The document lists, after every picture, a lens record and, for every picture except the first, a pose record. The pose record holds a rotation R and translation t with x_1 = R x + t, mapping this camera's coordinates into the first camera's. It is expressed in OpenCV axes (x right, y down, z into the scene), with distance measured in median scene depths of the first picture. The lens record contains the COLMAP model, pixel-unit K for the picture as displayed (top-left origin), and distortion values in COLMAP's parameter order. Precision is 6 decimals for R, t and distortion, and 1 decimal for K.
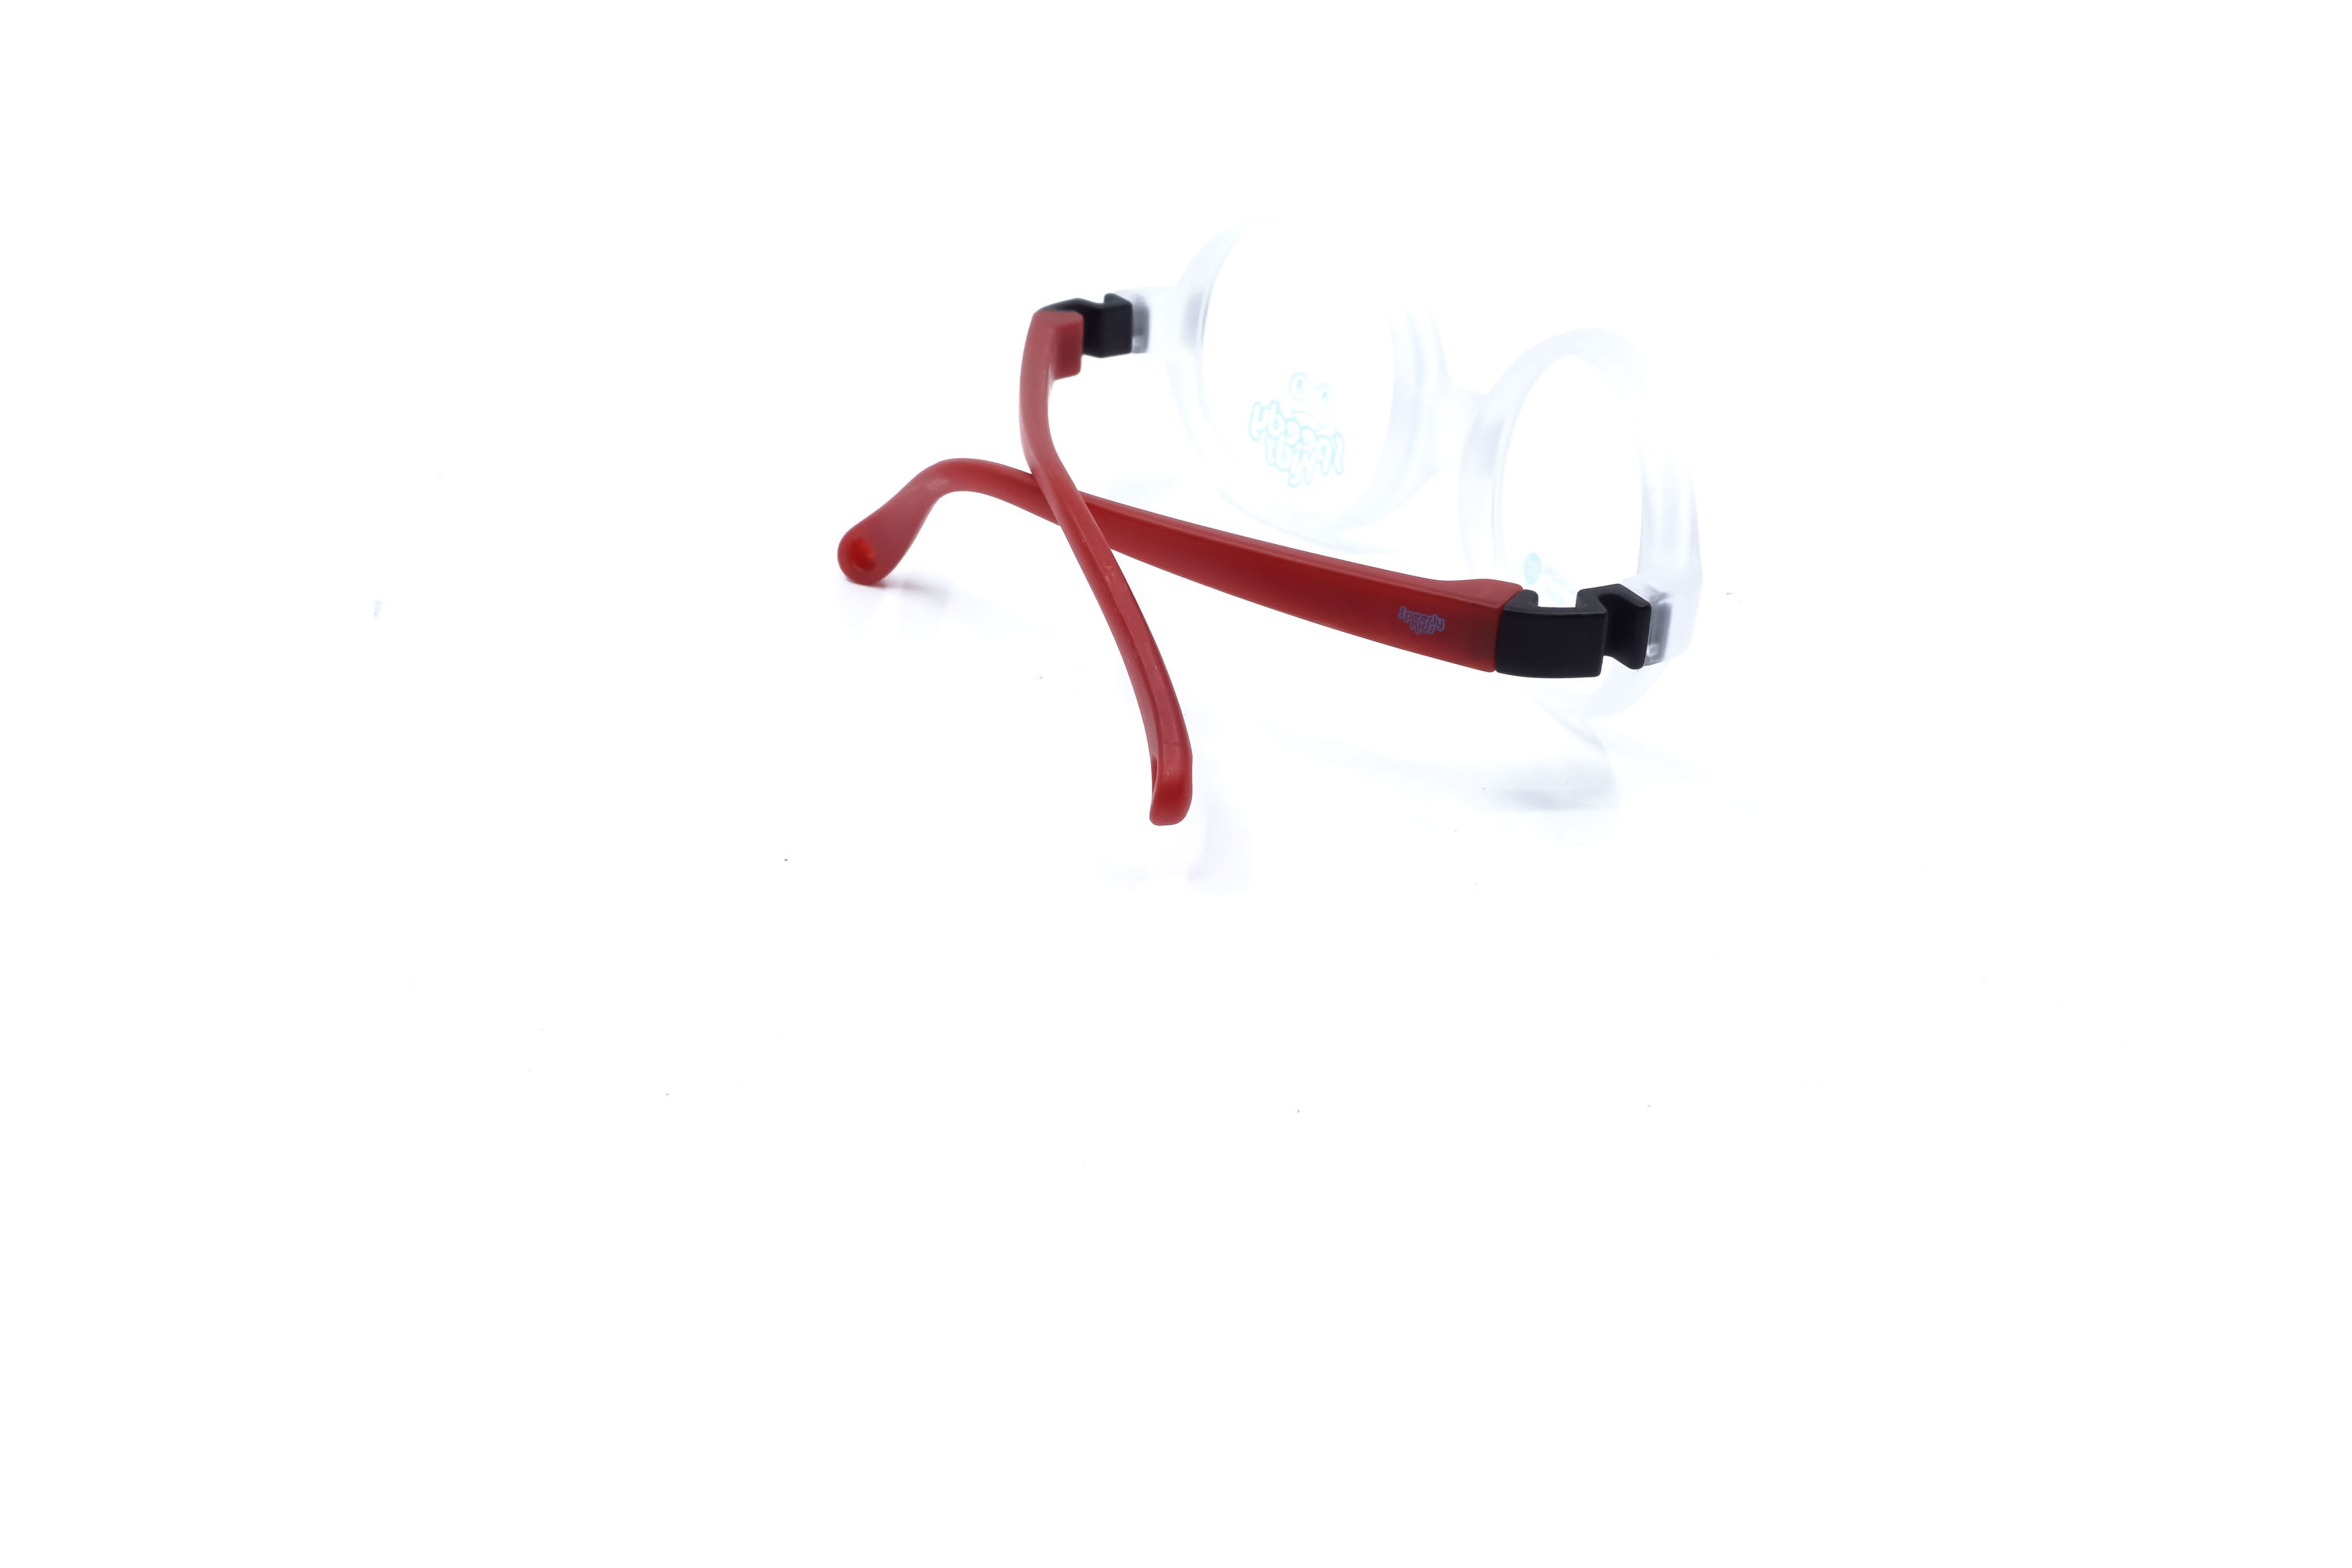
lens RADIAL K [[2434.9, 0, 1176.0], [0, 2434.9, 784.0], [0, 0, 1]] dist [0.013144, 0.007481]
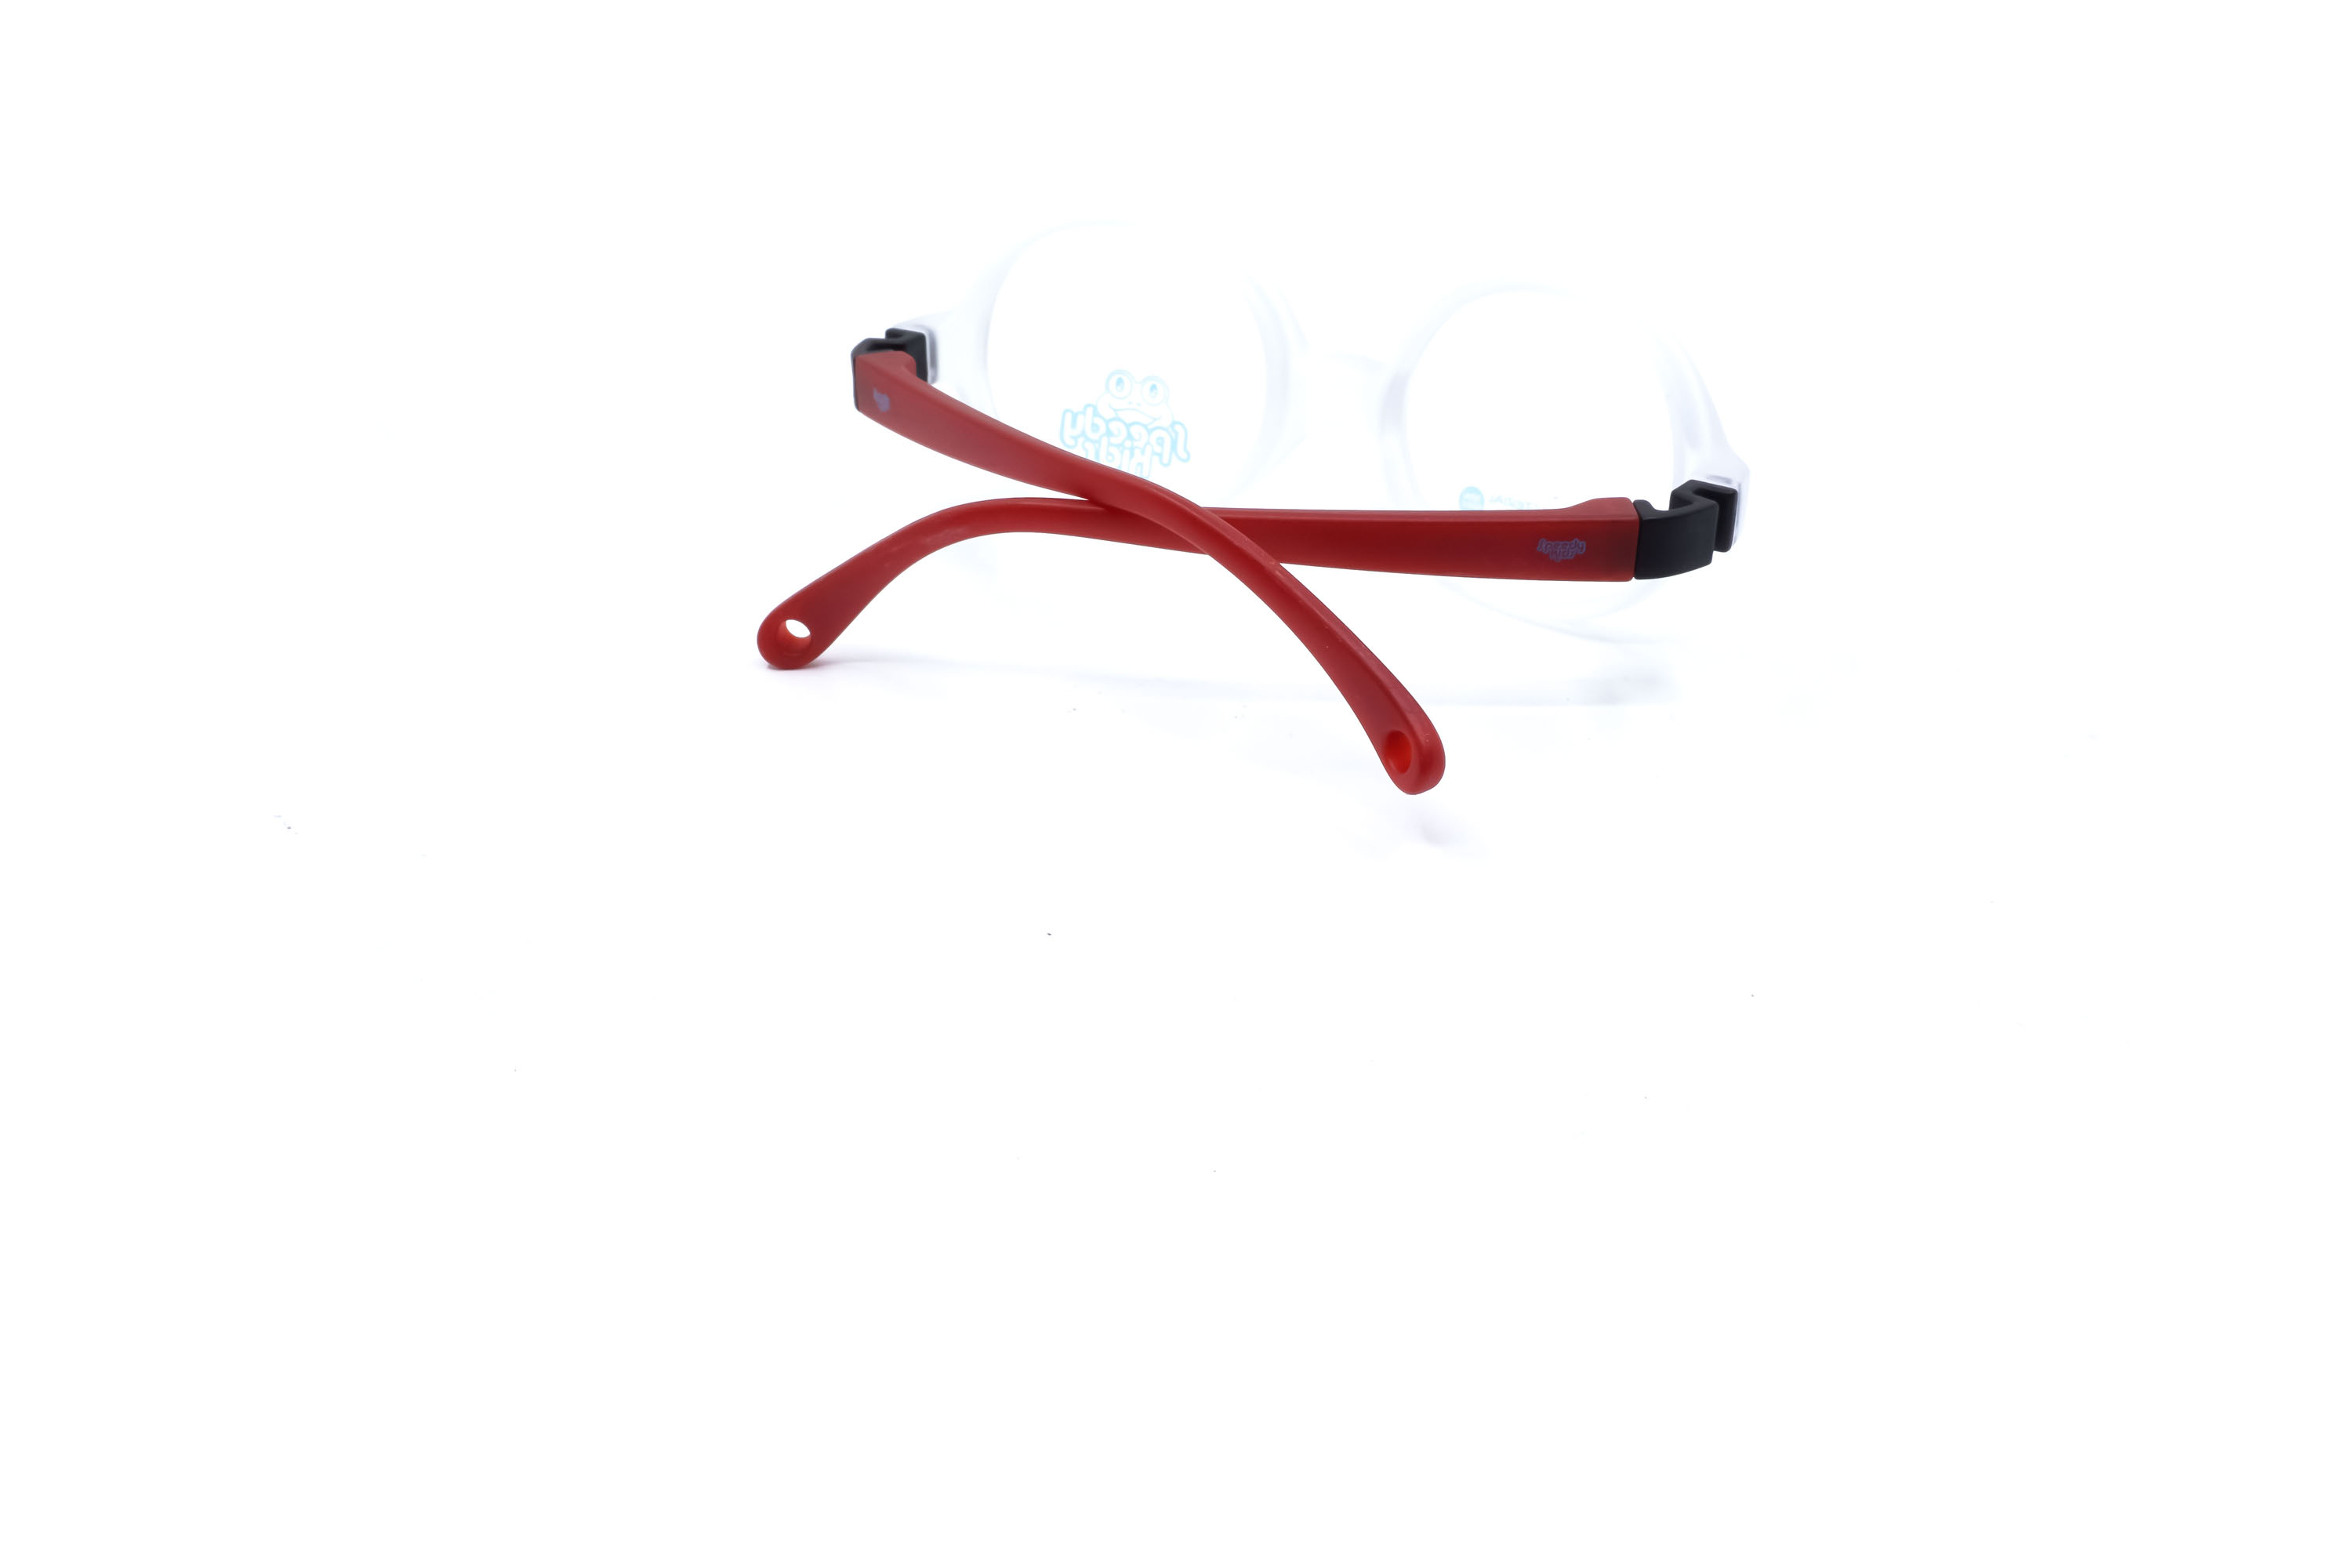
lens RADIAL K [[2434.9, 0, 1176.0], [0, 2434.9, 784.0], [0, 0, 1]] dist [0.013144, 0.007481]
pose [[0.857769, -0.245531, 0.451605, -0.425721], [0.249725, 0.966952, 0.051396, -0.049784], [-0.449299, 0.068692, 0.890737, 0.104585]]
